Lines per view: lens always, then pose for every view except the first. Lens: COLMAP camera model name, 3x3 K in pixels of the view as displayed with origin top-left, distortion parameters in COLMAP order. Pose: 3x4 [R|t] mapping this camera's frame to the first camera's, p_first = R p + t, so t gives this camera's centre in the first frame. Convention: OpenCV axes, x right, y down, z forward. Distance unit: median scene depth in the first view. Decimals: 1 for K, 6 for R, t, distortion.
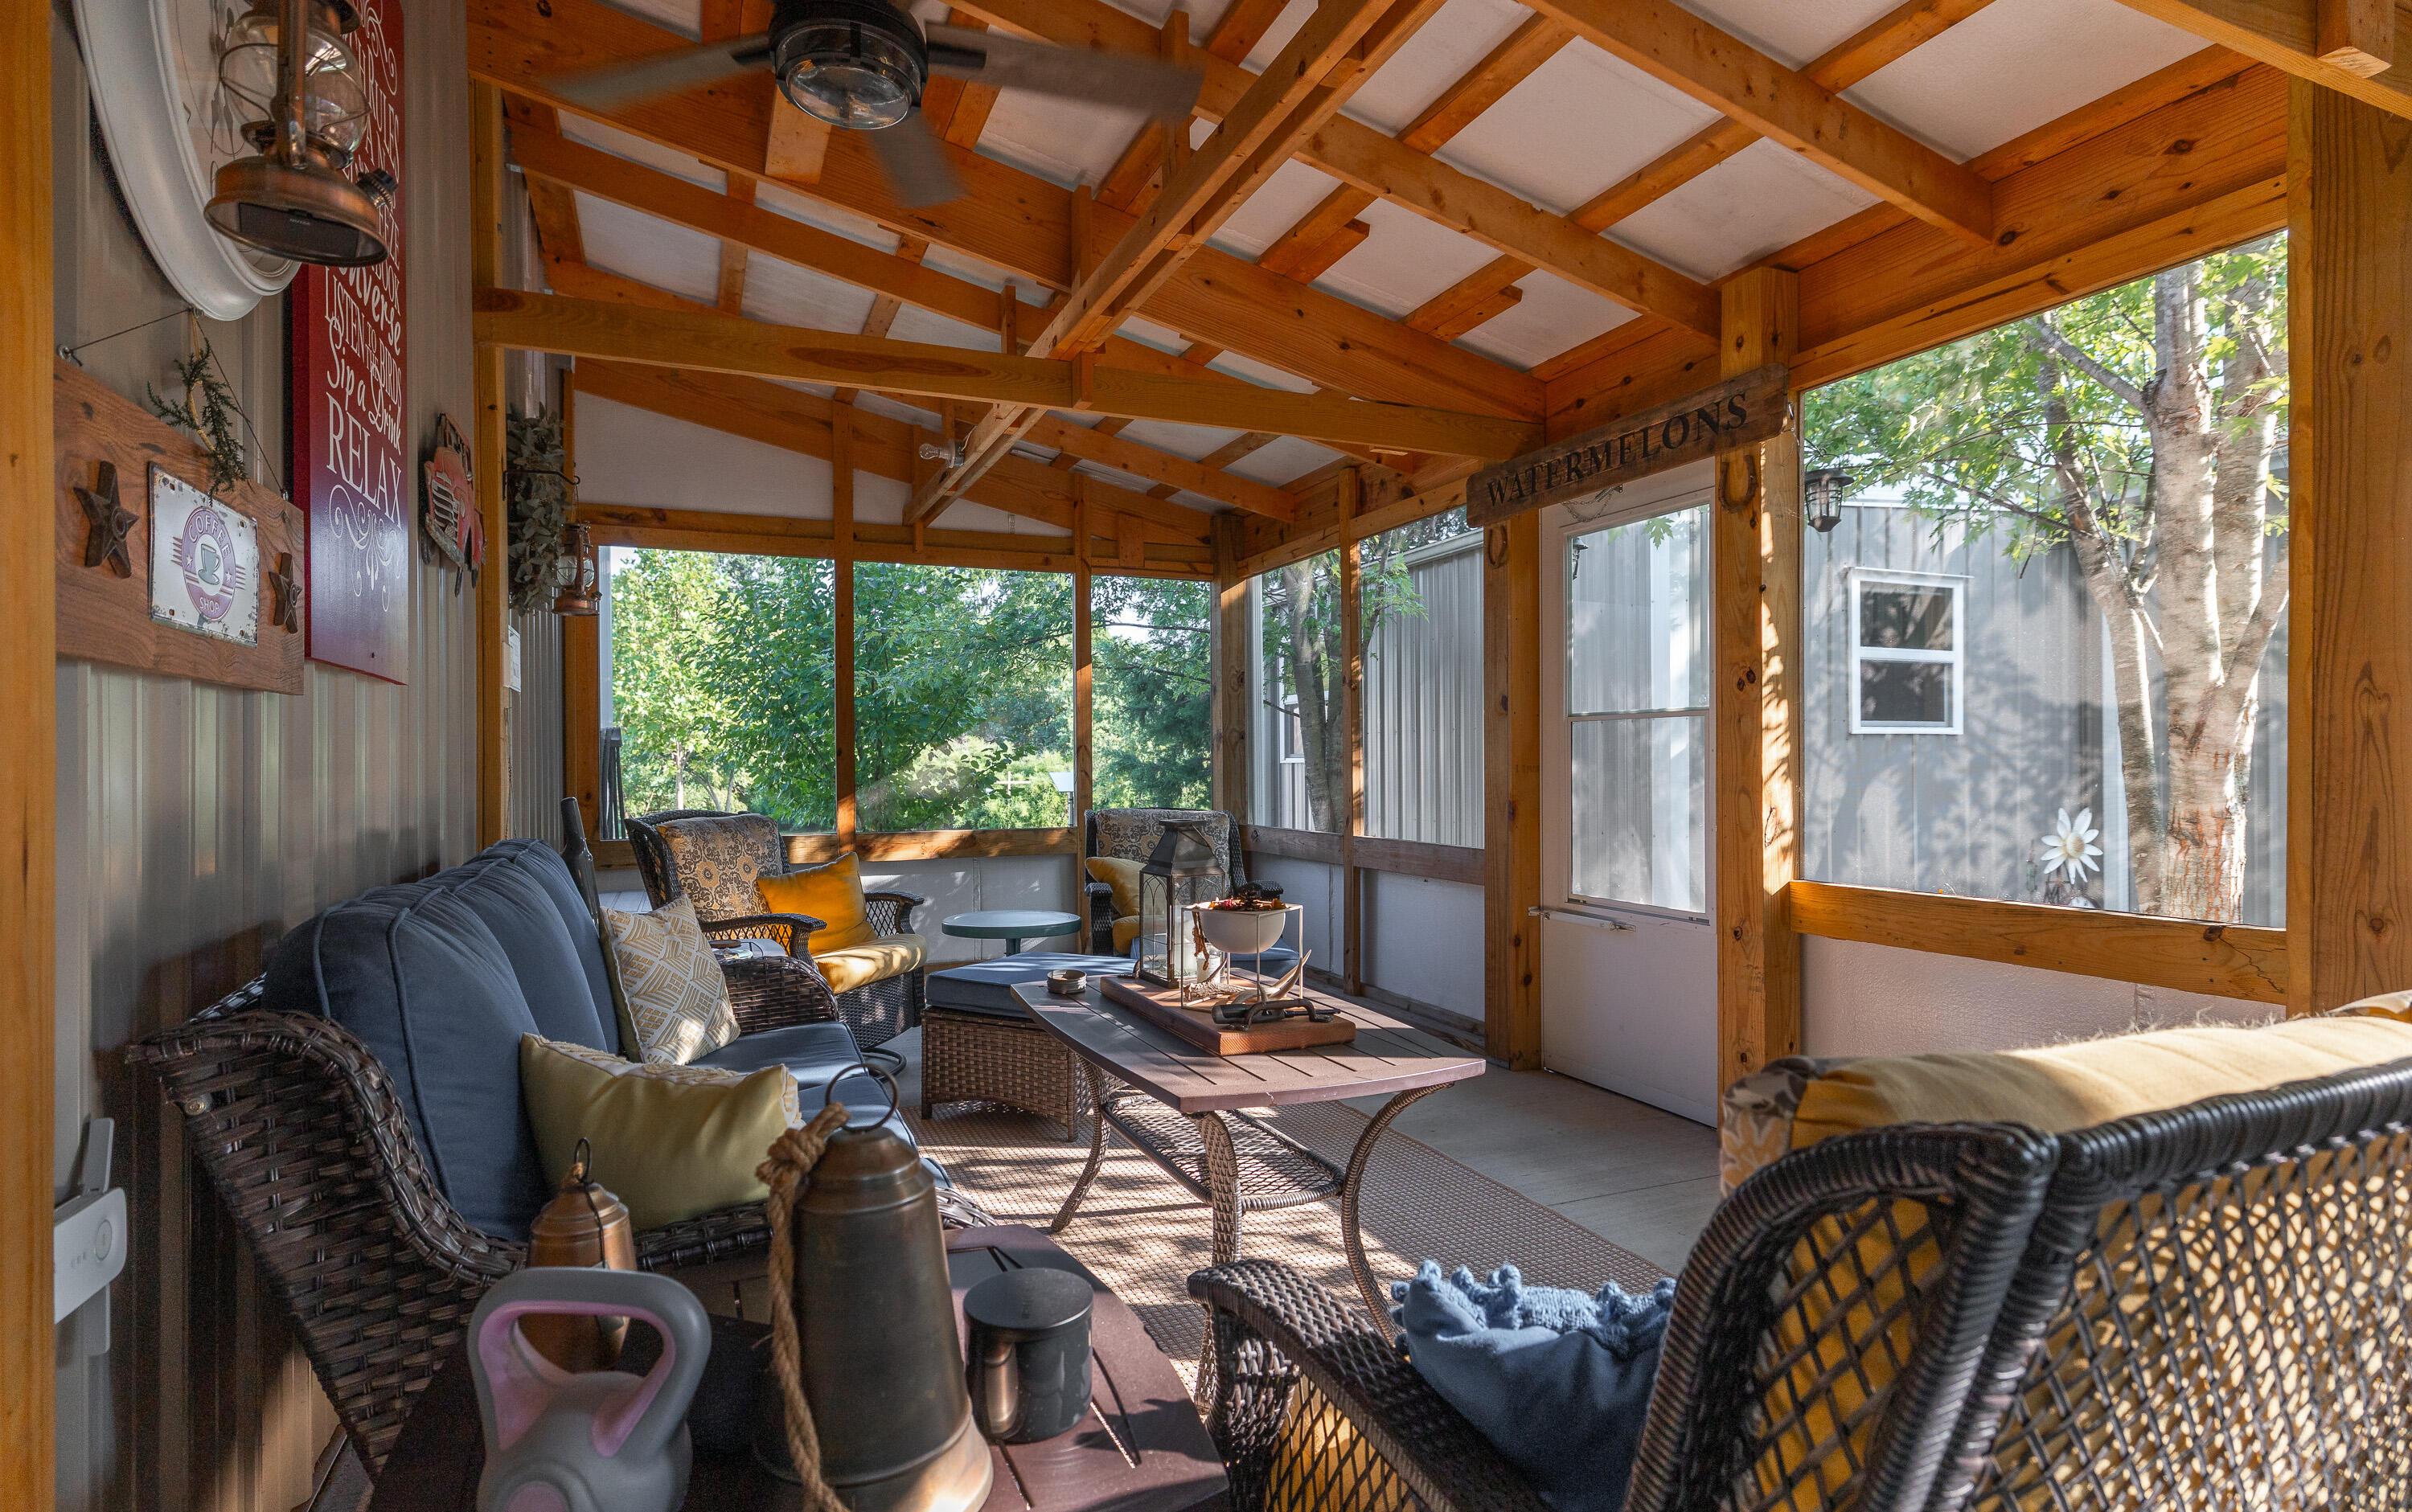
lens RADIAL K [[1195.2, 0, 1206.0], [0, 1195.2, 756.0], [0, 0, 1]] dist [0.001494, 0.000042]
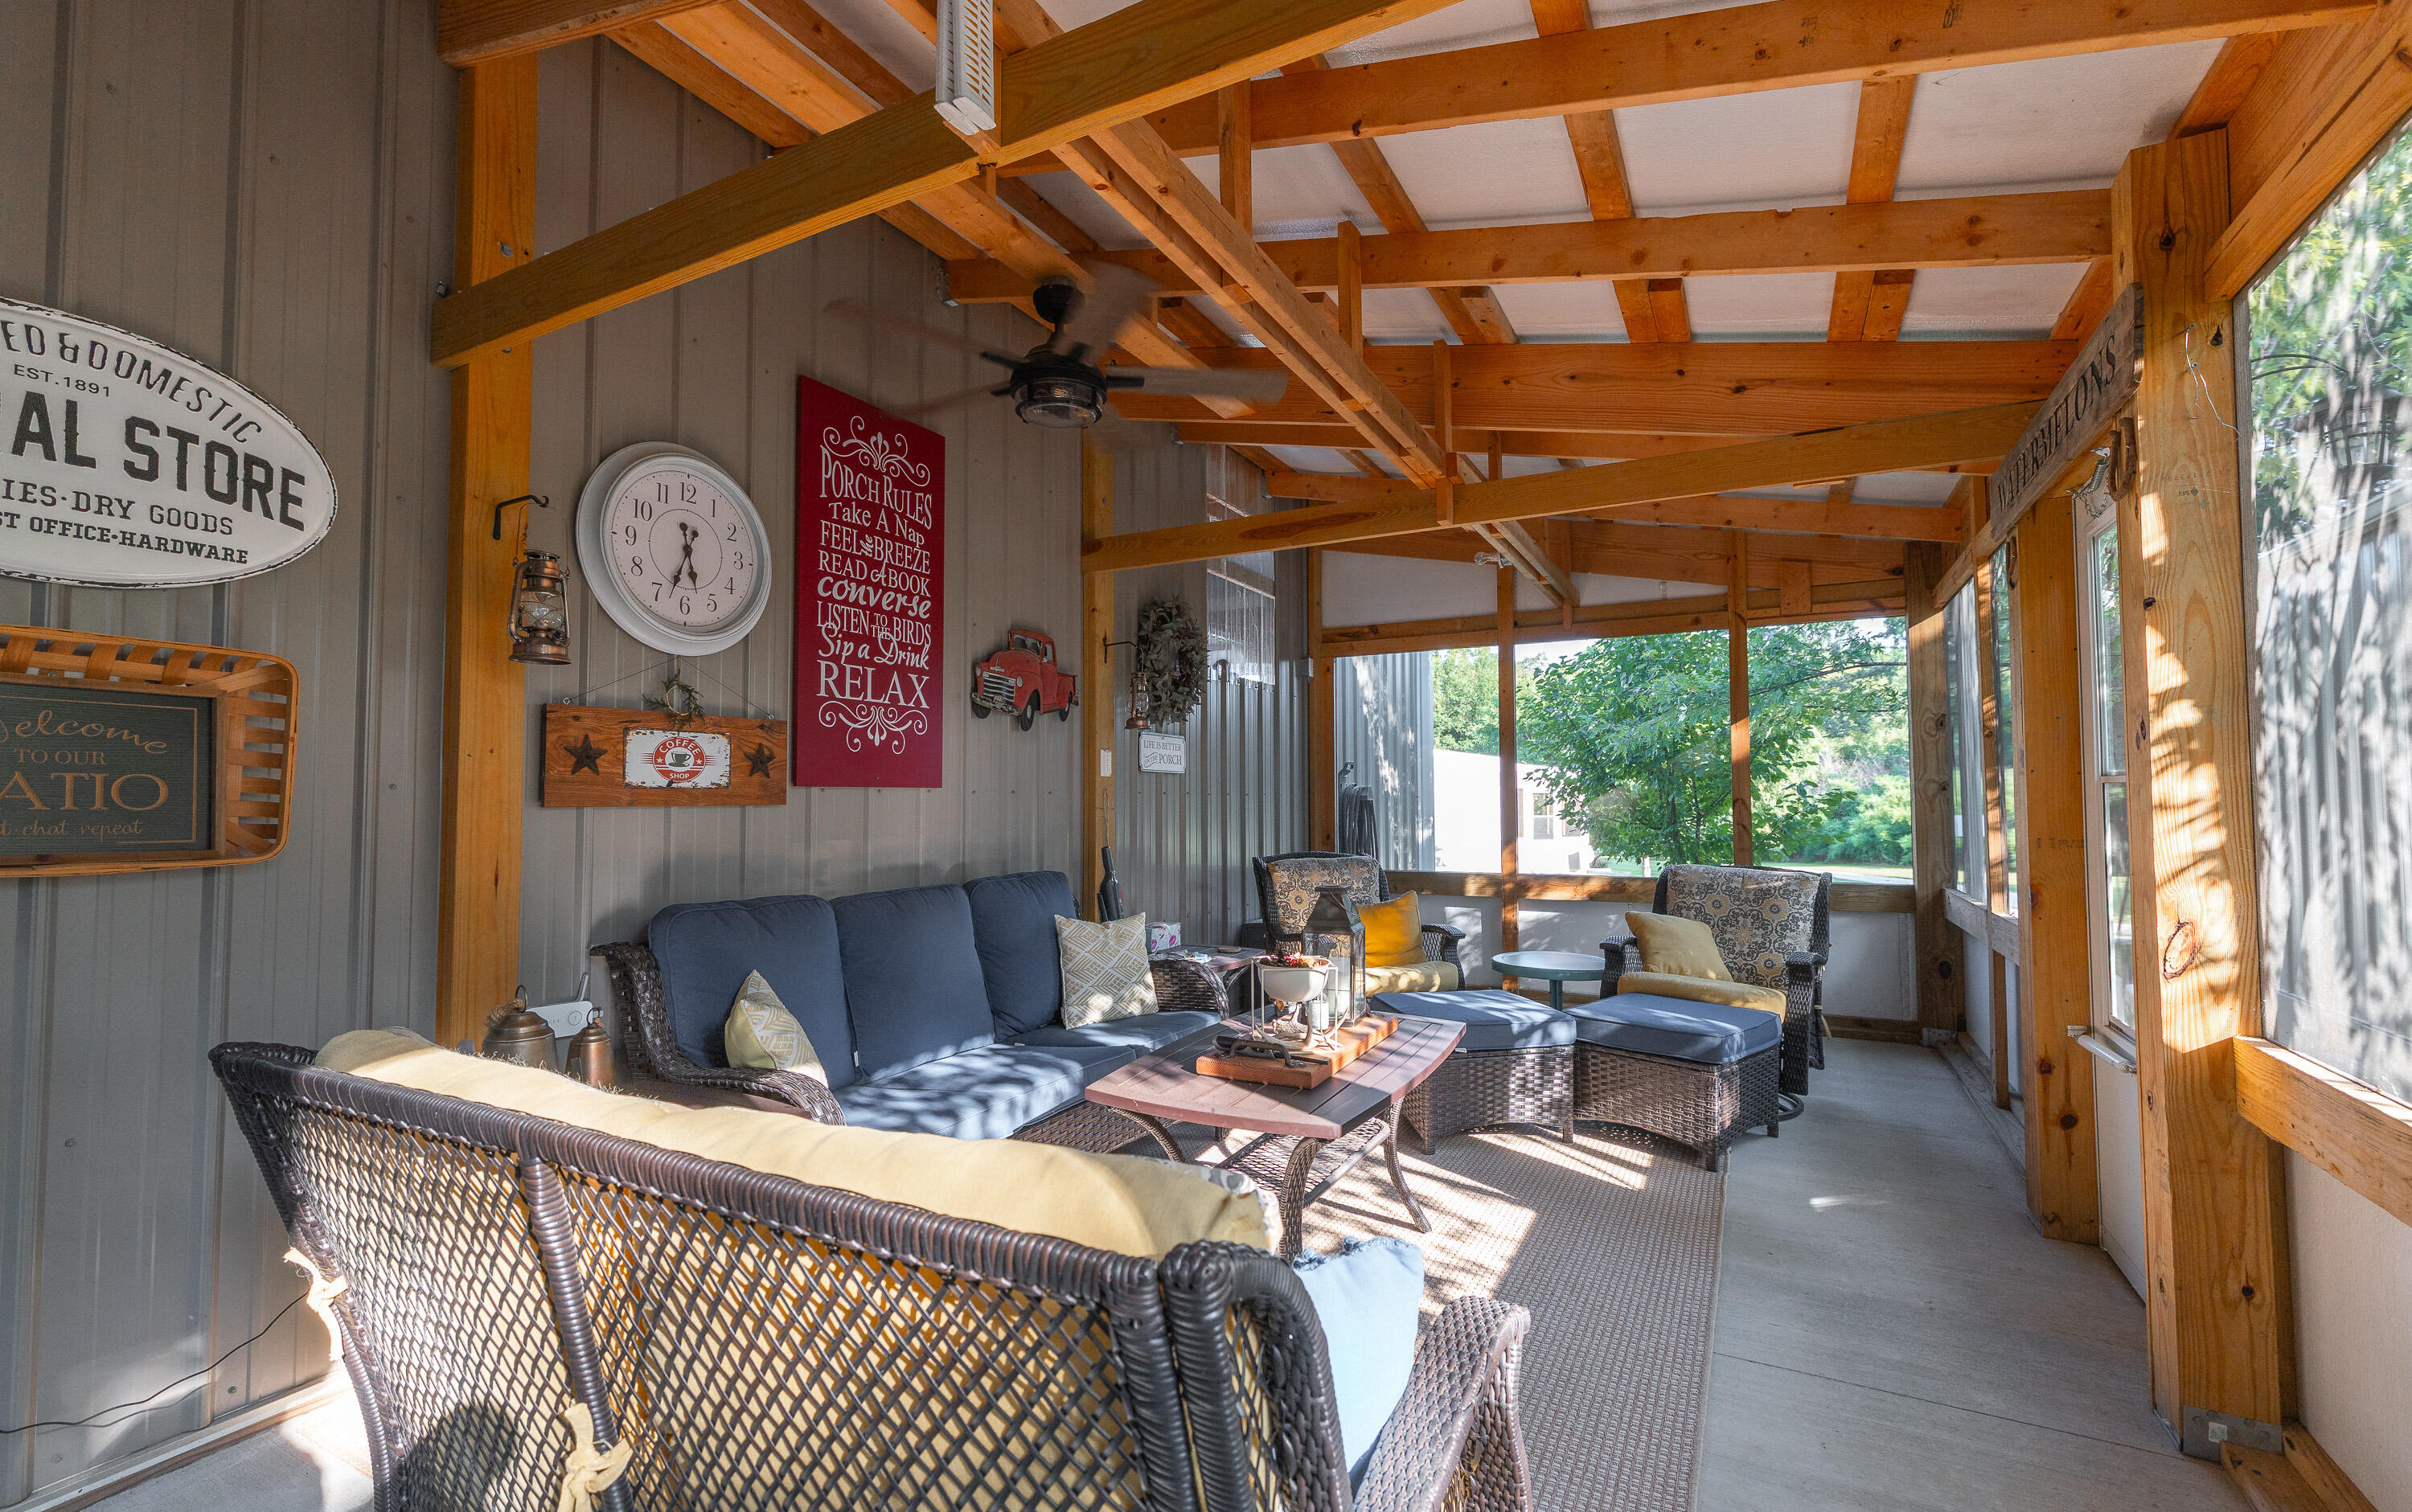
lens RADIAL K [[1048.2, 0, 1206.0], [0, 1048.2, 756.0], [0, 0, 1]] dist [0.000553, 0.000111]
pose [[0.626869, -0.029801, -0.778554, 0.592353], [0.006048, 0.999424, -0.033386, -0.035208], [0.779101, 0.016220, 0.626689, 0.193772]]
